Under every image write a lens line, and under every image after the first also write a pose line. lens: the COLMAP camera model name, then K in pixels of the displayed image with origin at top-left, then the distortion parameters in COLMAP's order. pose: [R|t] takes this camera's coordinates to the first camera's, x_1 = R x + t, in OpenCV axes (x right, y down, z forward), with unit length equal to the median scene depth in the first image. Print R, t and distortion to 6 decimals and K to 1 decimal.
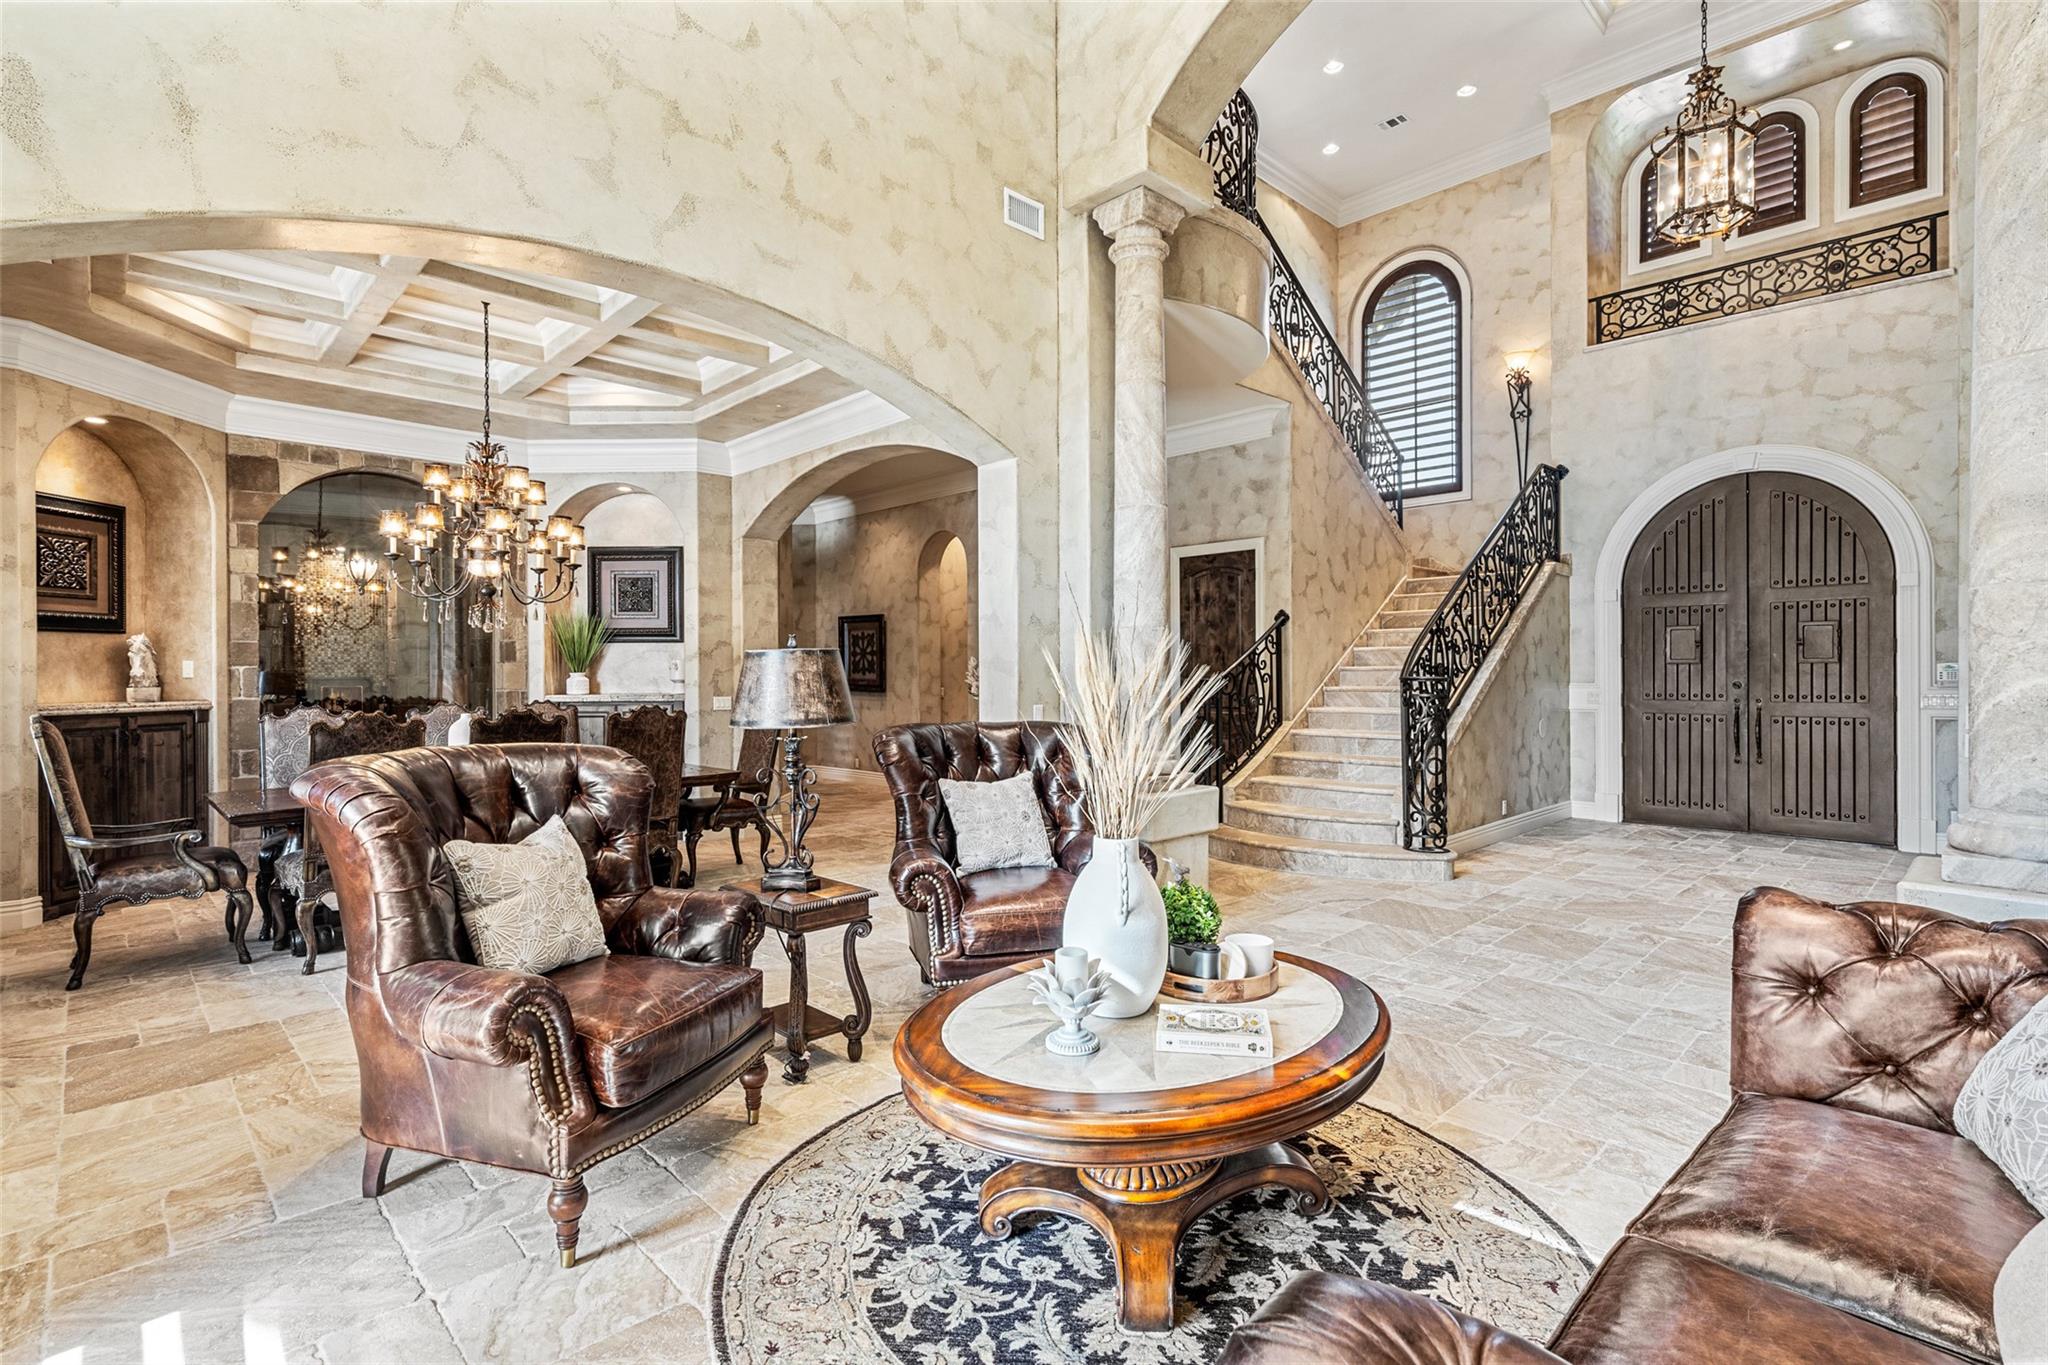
lens RADIAL K [[937.3, 0, 1028.4], [0, 937.3, 682.1], [0, 0, 1]] dist [-0.001435, 0.000555]
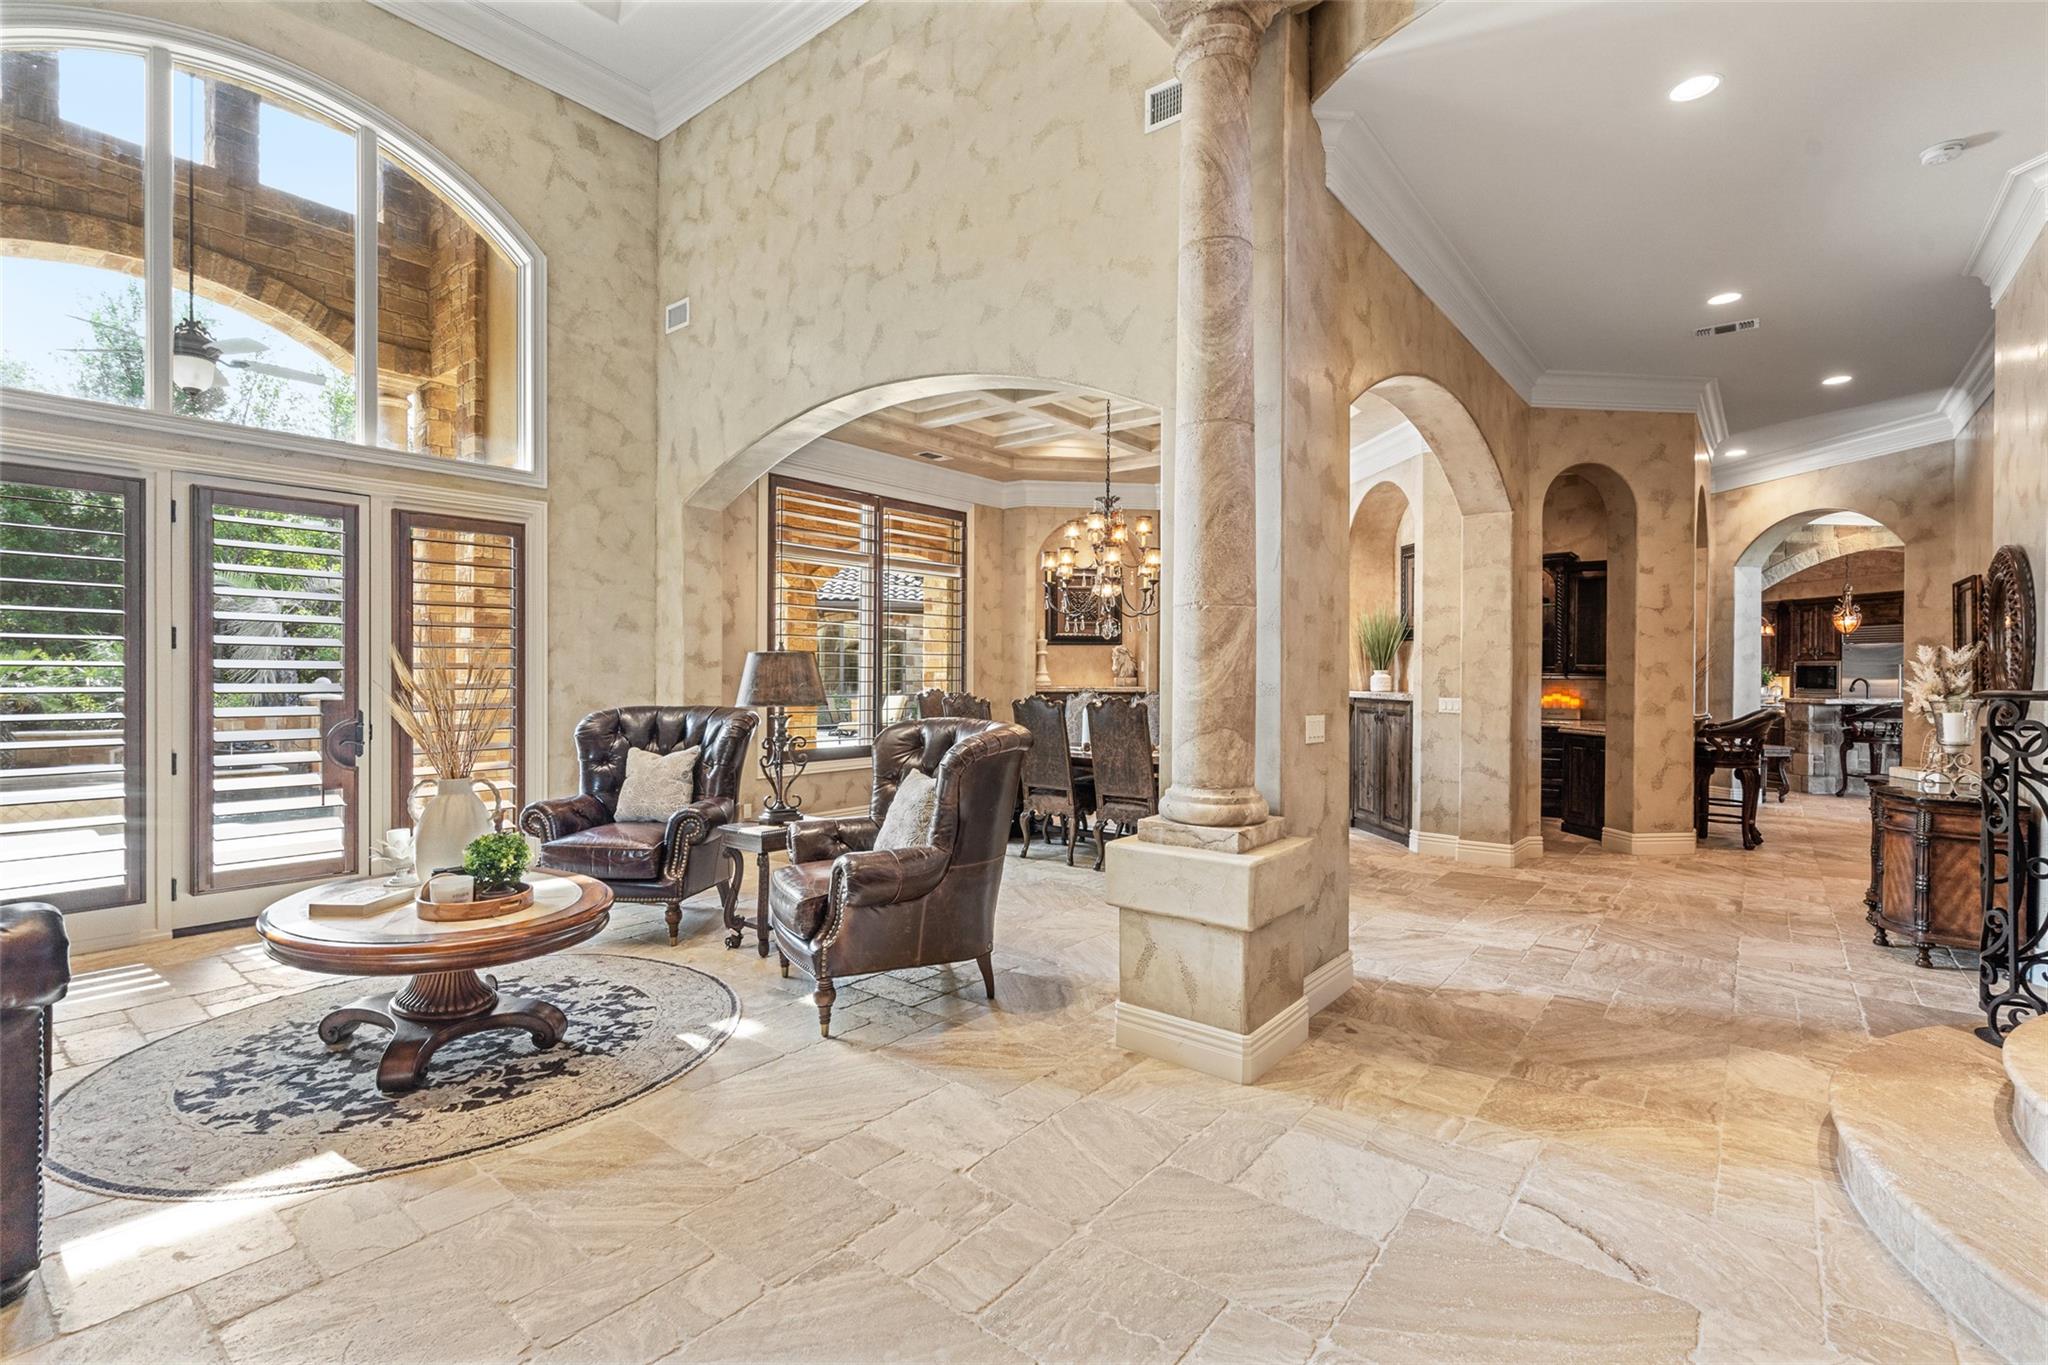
lens RADIAL K [[937.3, 0, 1063.8], [0, 937.3, 683.0], [0, 0, 1]] dist [-0.001435, 0.000555]
pose [[0.148699, 0.018086, -0.988717, 0.977488], [-0.015207, 0.999756, 0.016001, -0.014487], [0.988765, 0.012657, 0.148938, 0.987877]]
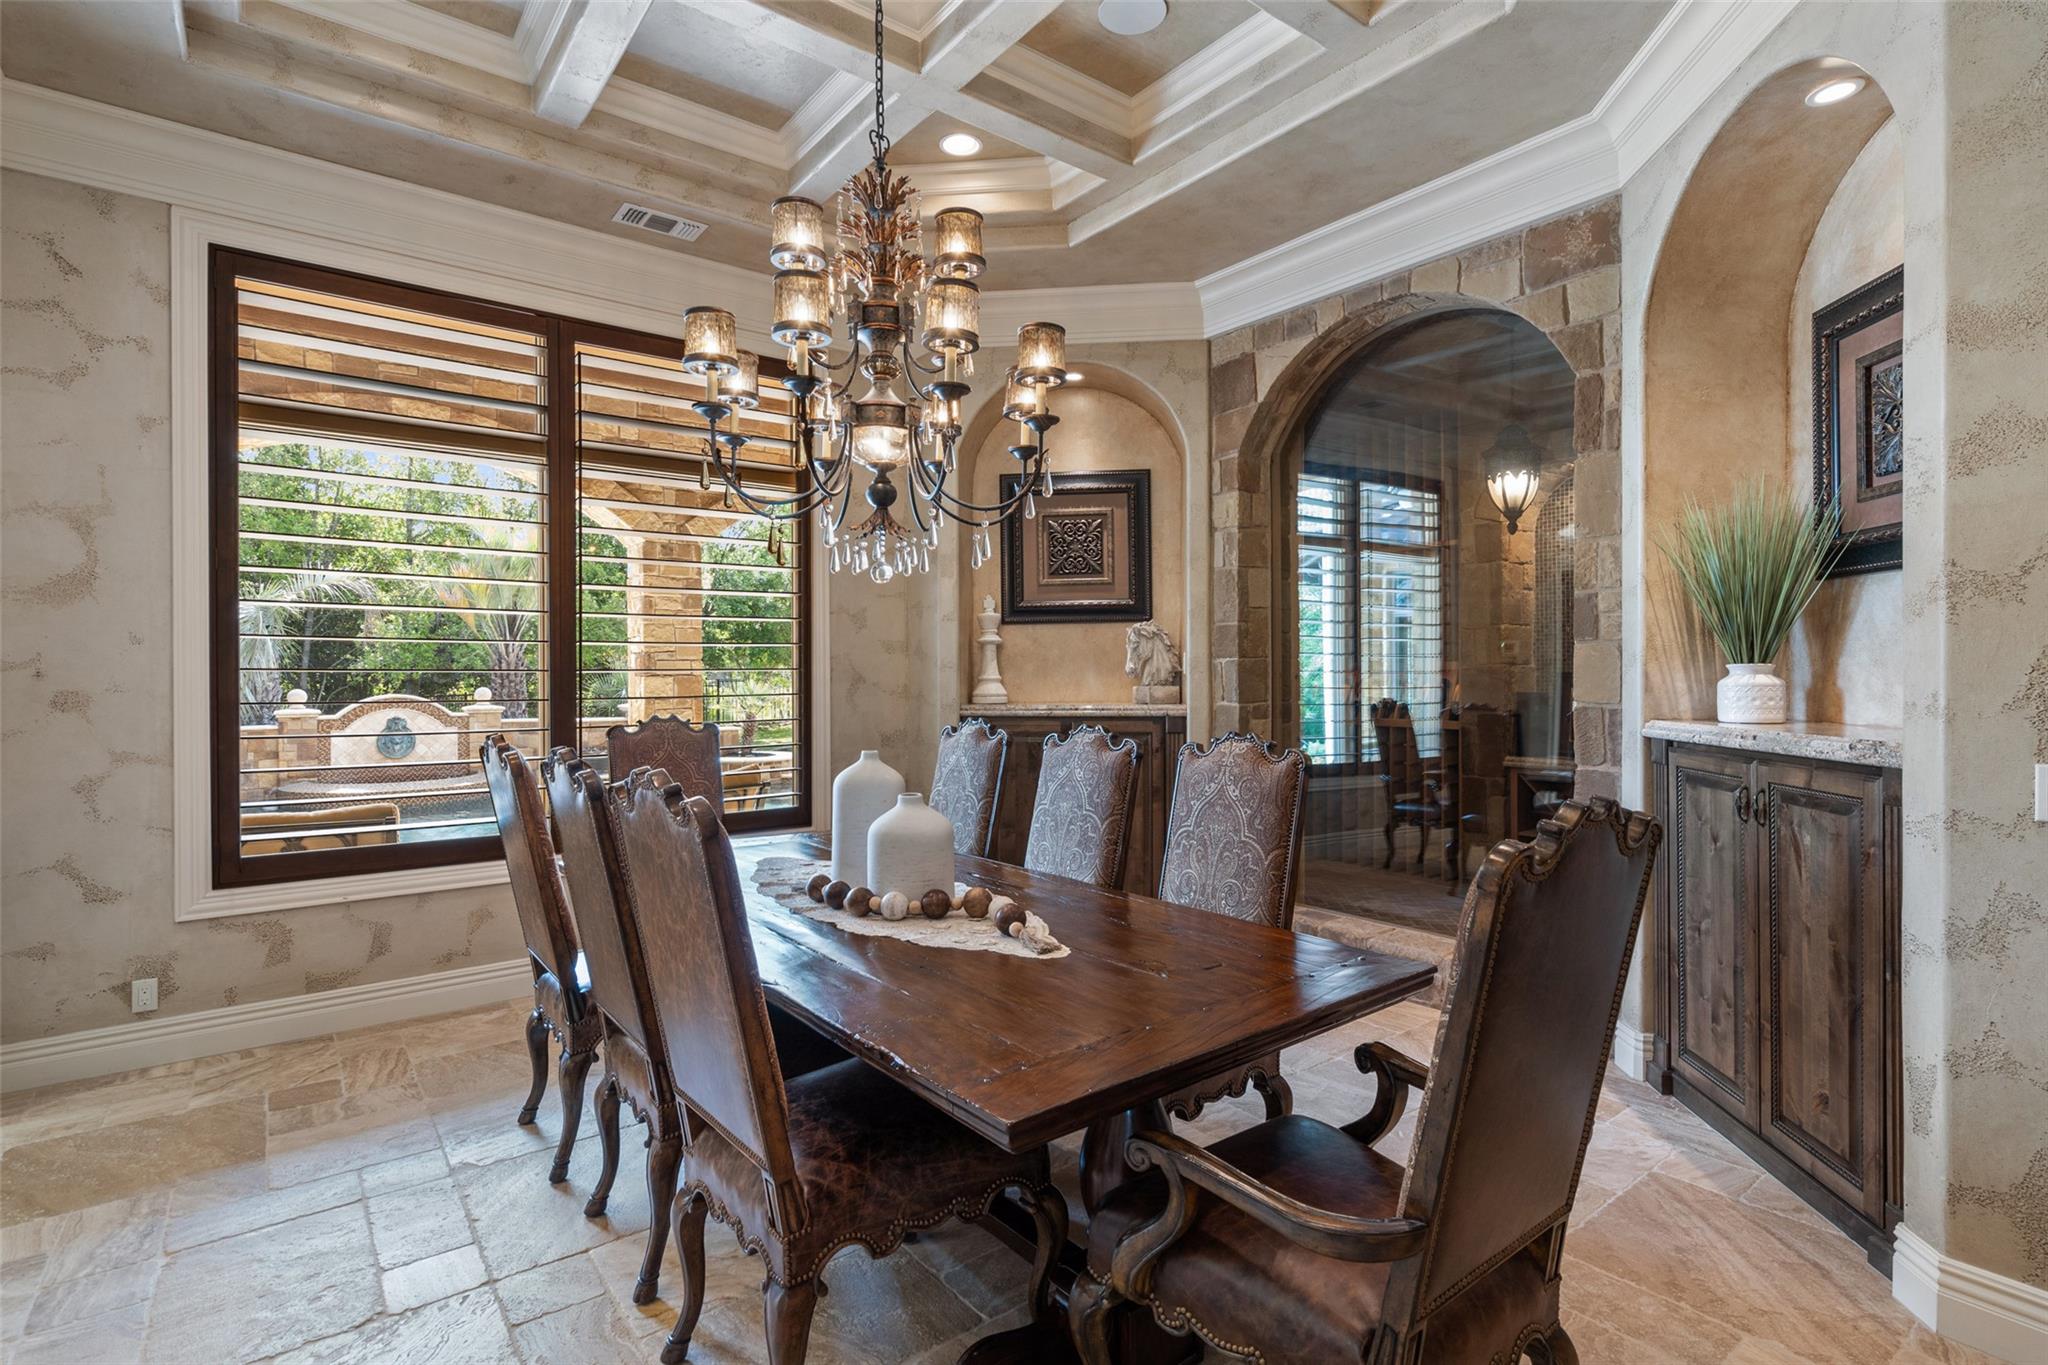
lens RADIAL K [[995.3, 0, 1042.9], [0, 995.3, 677.7], [0, 0, 1]] dist [0.003932, 0.000314]
pose [[-0.111898, 0.007927, -0.993688, -0.112195], [-0.005395, 0.999949, 0.008584, -0.013376], [0.993705, 0.006322, -0.111849, 1.516748]]
